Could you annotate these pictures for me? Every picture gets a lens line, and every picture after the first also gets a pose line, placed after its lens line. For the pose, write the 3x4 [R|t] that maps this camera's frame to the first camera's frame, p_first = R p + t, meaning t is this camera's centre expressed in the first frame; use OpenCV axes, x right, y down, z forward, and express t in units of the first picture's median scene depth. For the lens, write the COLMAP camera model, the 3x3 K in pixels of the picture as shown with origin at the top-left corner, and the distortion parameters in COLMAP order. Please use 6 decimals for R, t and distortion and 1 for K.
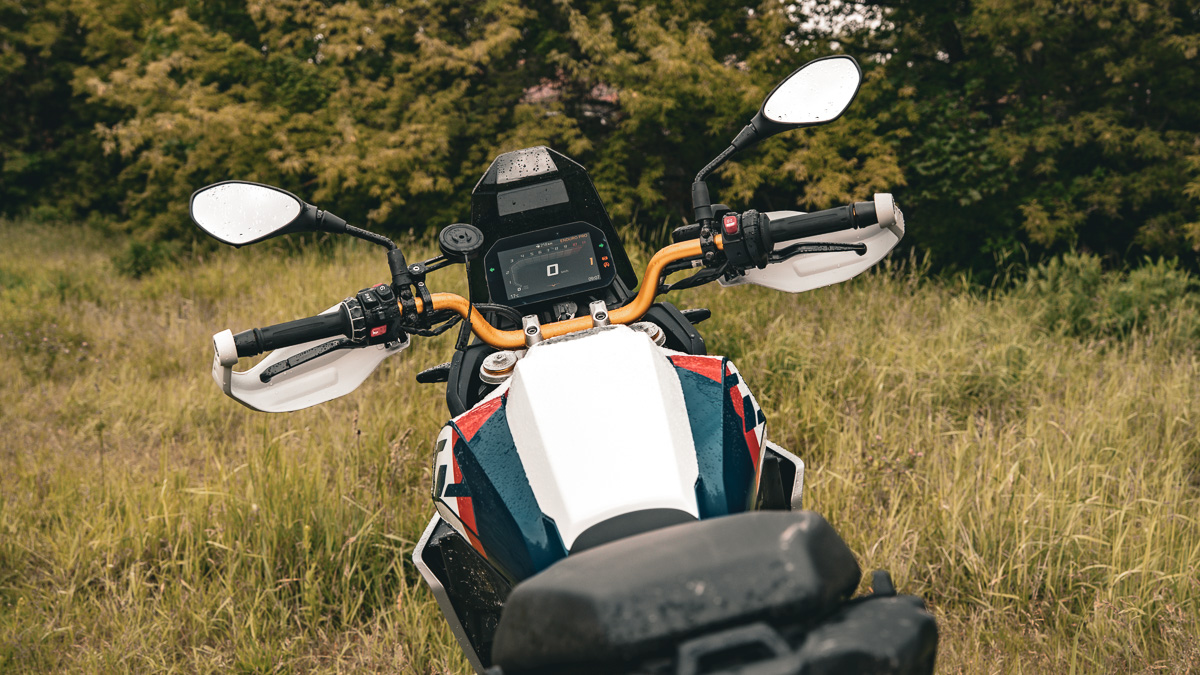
lens RADIAL K [[1280.9, 0, 600.0], [0, 1280.9, 337.5], [0, 0, 1]] dist [-0.067964, 0.006402]
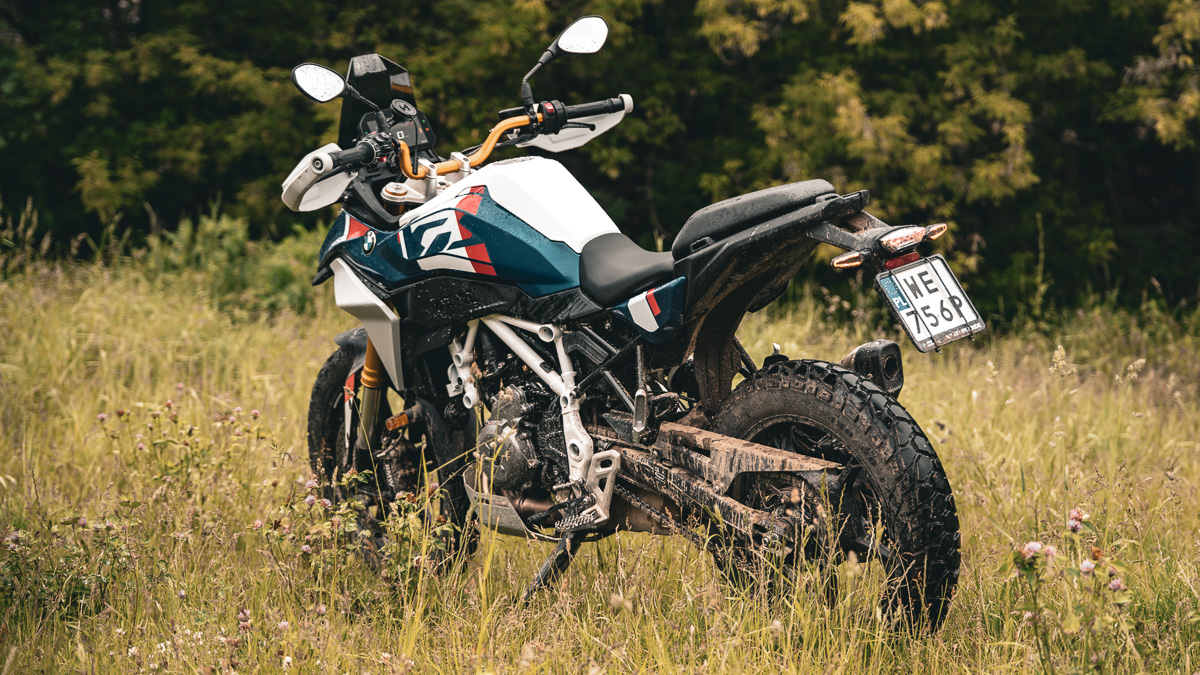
lens RADIAL K [[2286.9, 0, 600.0], [0, 2286.9, 337.5], [0, 0, 1]] dist [0.008689, -0.071819]
pose [[0.789962, -0.003189, 0.613147, -0.269219], [0.026061, 0.999257, -0.028378, 0.048437], [-0.612601, 0.038396, 0.789459, -0.229586]]
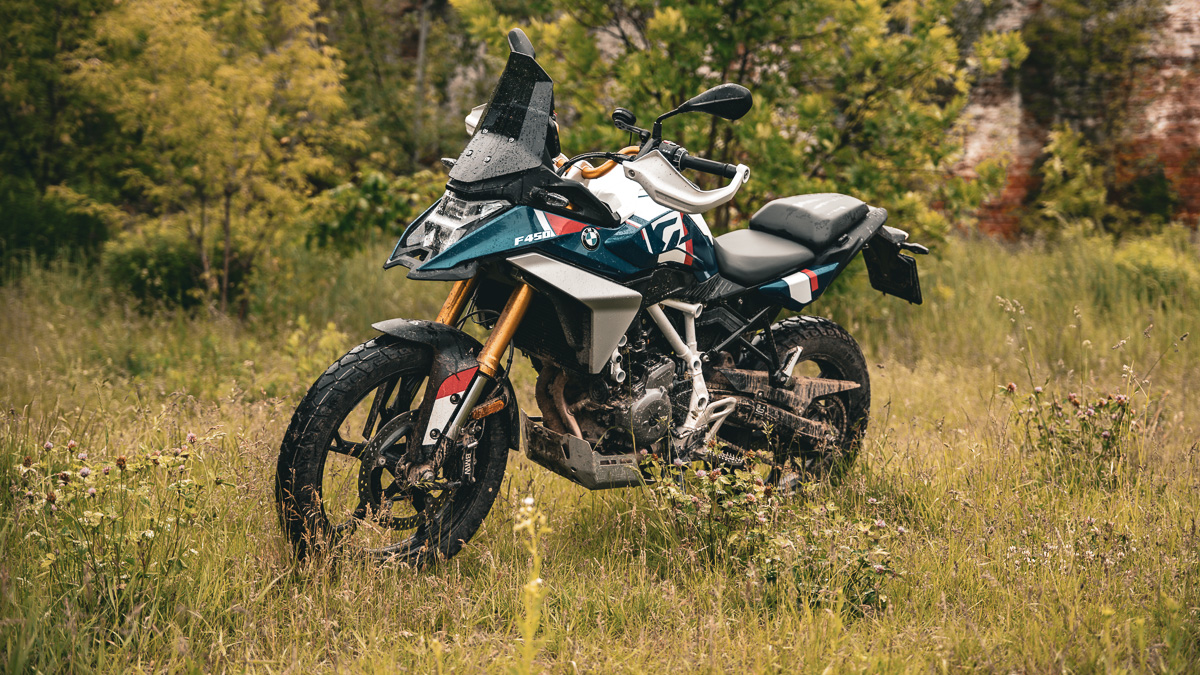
lens RADIAL K [[1962.2, 0, 600.0], [0, 1962.2, 337.5], [0, 0, 1]] dist [0.250632, 0.012876]
pose [[-0.636890, -0.063401, 0.768344, -0.349460], [0.033919, 0.993344, 0.110083, -0.011103], [-0.770209, 0.096172, -0.630500, 0.439346]]
